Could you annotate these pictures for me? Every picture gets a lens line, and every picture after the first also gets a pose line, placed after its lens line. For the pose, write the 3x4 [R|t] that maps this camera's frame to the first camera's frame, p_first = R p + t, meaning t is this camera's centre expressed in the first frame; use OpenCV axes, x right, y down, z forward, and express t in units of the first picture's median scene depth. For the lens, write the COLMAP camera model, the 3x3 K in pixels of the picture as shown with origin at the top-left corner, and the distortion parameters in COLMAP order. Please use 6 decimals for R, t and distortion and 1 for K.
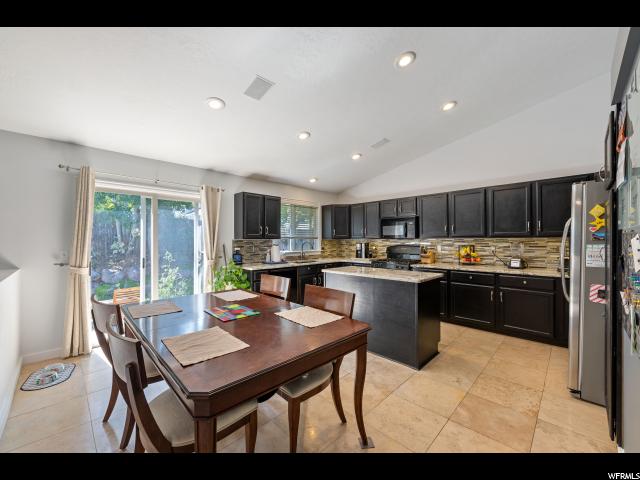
lens RADIAL K [[257.1, 0, 320.0], [0, 257.1, 240.0], [0, 0, 1]] dist [-0.001177, 0.000209]
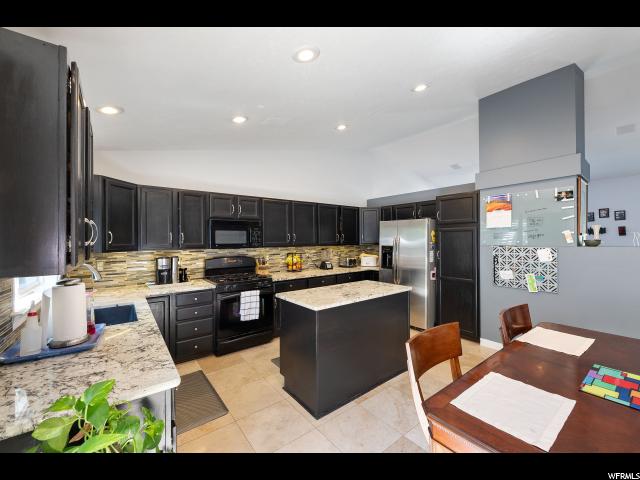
lens RADIAL K [[257.1, 0, 321.2], [0, 257.1, 240.1], [0, 0, 1]] dist [-0.001177, 0.000209]
pose [[0.112257, -0.000096, 0.993679, -0.377859], [0.003314, 0.999994, -0.000278, -0.025708], [-0.993674, 0.003325, 0.112257, 0.610358]]
